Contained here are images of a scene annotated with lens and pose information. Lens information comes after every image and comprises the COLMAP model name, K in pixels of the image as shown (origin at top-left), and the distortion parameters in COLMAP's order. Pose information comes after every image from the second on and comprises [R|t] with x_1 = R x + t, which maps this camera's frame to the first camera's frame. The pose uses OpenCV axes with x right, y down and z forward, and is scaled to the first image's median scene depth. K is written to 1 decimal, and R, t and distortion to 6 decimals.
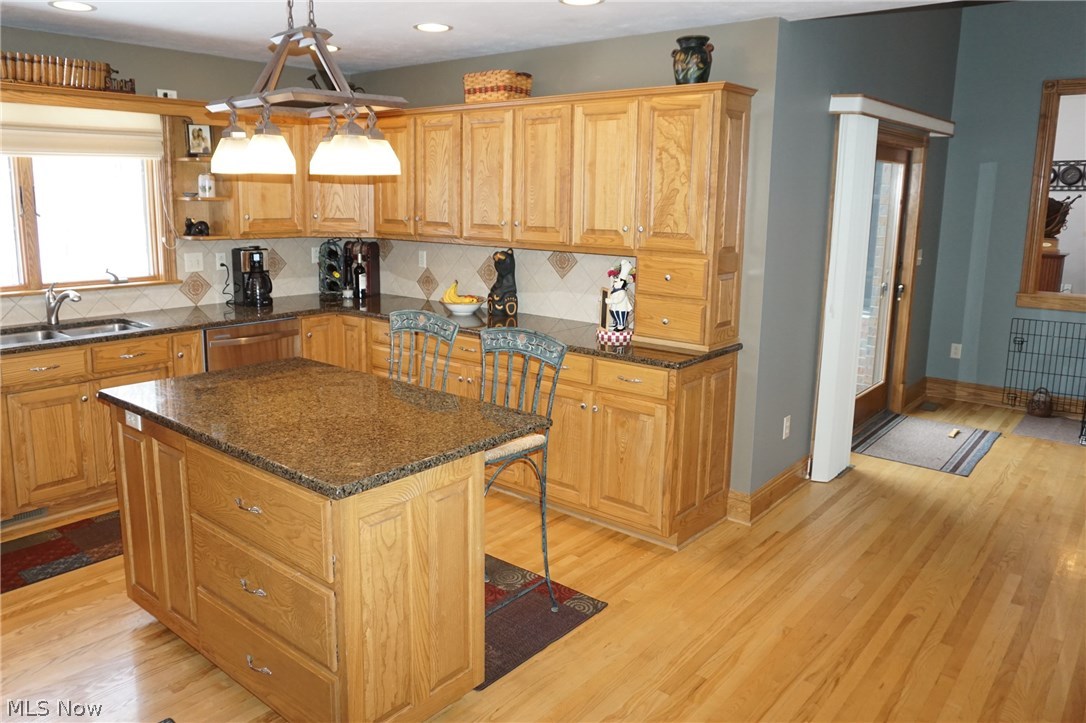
lens RADIAL K [[806.4, 0, 540.6], [0, 806.4, 335.9], [0, 0, 1]] dist [-0.054326, 0.006336]
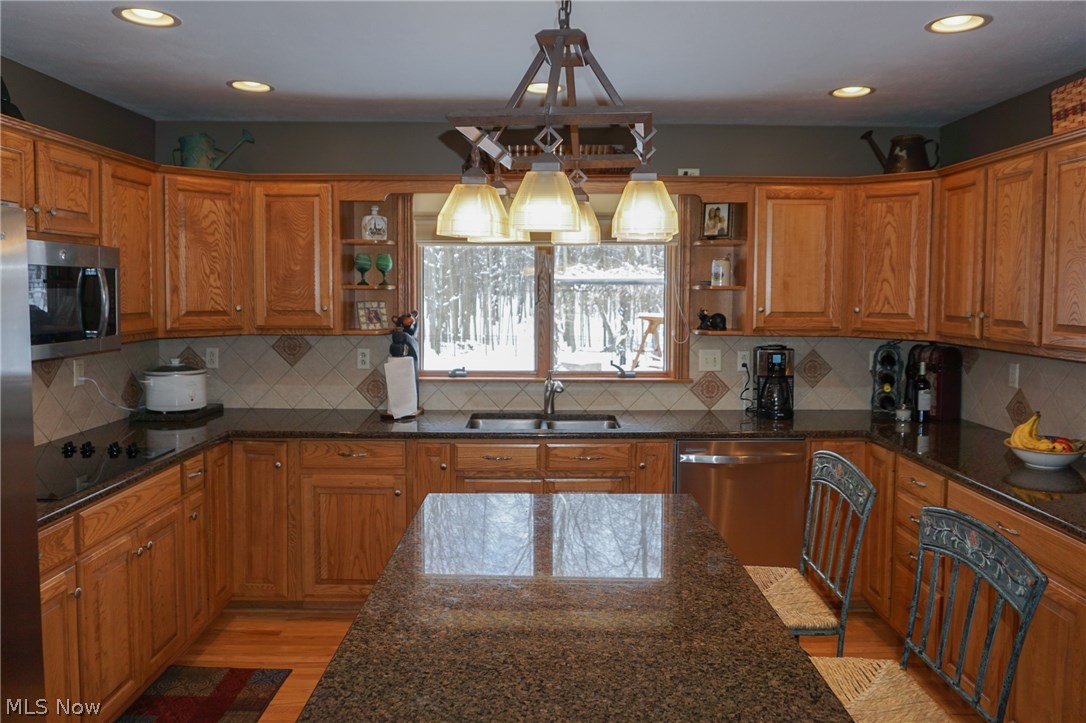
lens RADIAL K [[806.4, 0, 540.6], [0, 806.4, 335.9], [0, 0, 1]] dist [-0.054326, 0.006336]
pose [[0.642689, 0.031936, -0.765461, 0.120911], [-0.127501, 0.989656, -0.065761, -0.037970], [0.755443, 0.139861, 0.640113, 0.301395]]
